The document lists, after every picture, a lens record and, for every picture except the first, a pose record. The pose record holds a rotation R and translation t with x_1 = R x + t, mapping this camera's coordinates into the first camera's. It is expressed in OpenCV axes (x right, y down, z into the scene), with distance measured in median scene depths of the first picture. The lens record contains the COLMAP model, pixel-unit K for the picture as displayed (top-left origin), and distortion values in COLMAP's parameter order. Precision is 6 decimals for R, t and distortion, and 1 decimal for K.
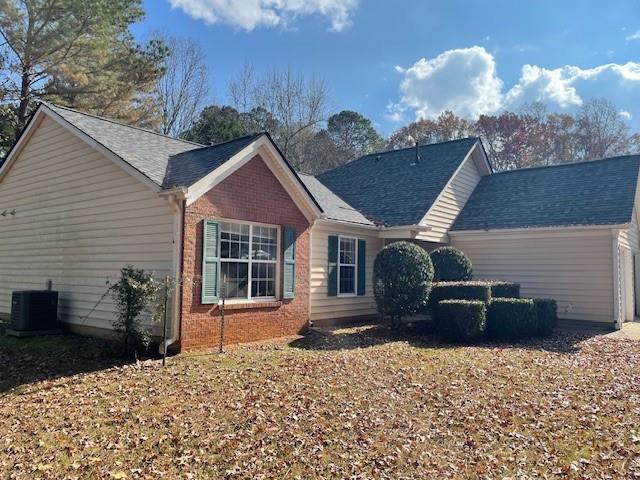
lens RADIAL K [[477.7, 0, 320.0], [0, 477.7, 240.0], [0, 0, 1]] dist [0.002129, -0.002437]
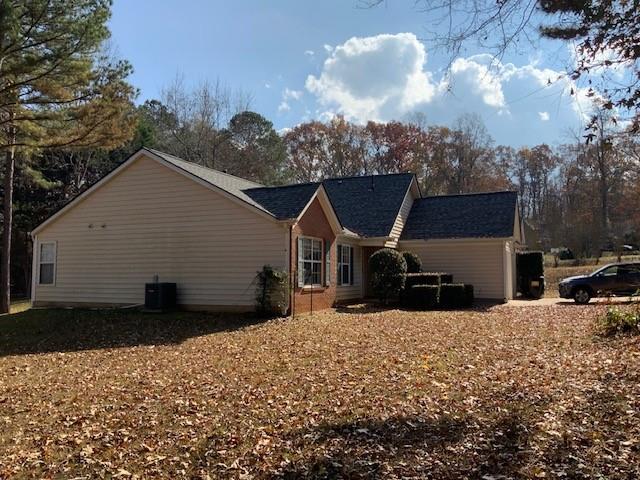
lens RADIAL K [[515.0, 0, 320.0], [0, 515.0, 240.0], [0, 0, 1]] dist [0.005999, -0.081619]
pose [[0.967200, 0.005611, 0.253956, -0.407832], [-0.006683, 0.999972, 0.003360, -0.025493], [-0.253930, -0.004947, 0.967210, -0.501246]]
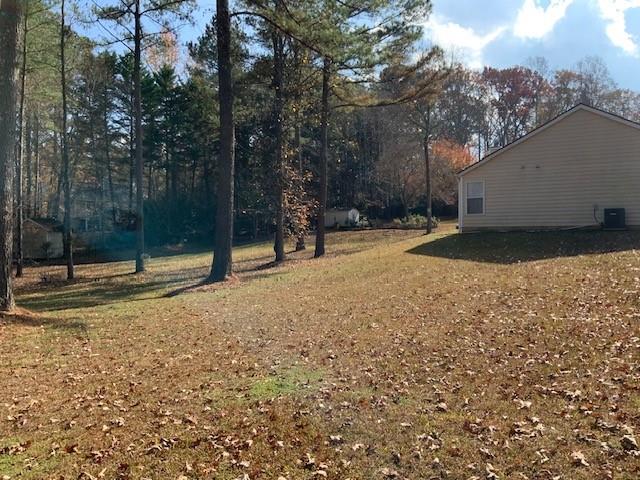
lens RADIAL K [[515.0, 0, 320.0], [0, 515.0, 240.0], [0, 0, 1]] dist [0.005999, -0.081619]
pose [[0.987846, -0.025668, 0.153304, -1.622364], [0.010529, 0.995056, 0.098758, 0.011770], [-0.155081, -0.095943, 0.983232, -0.668831]]
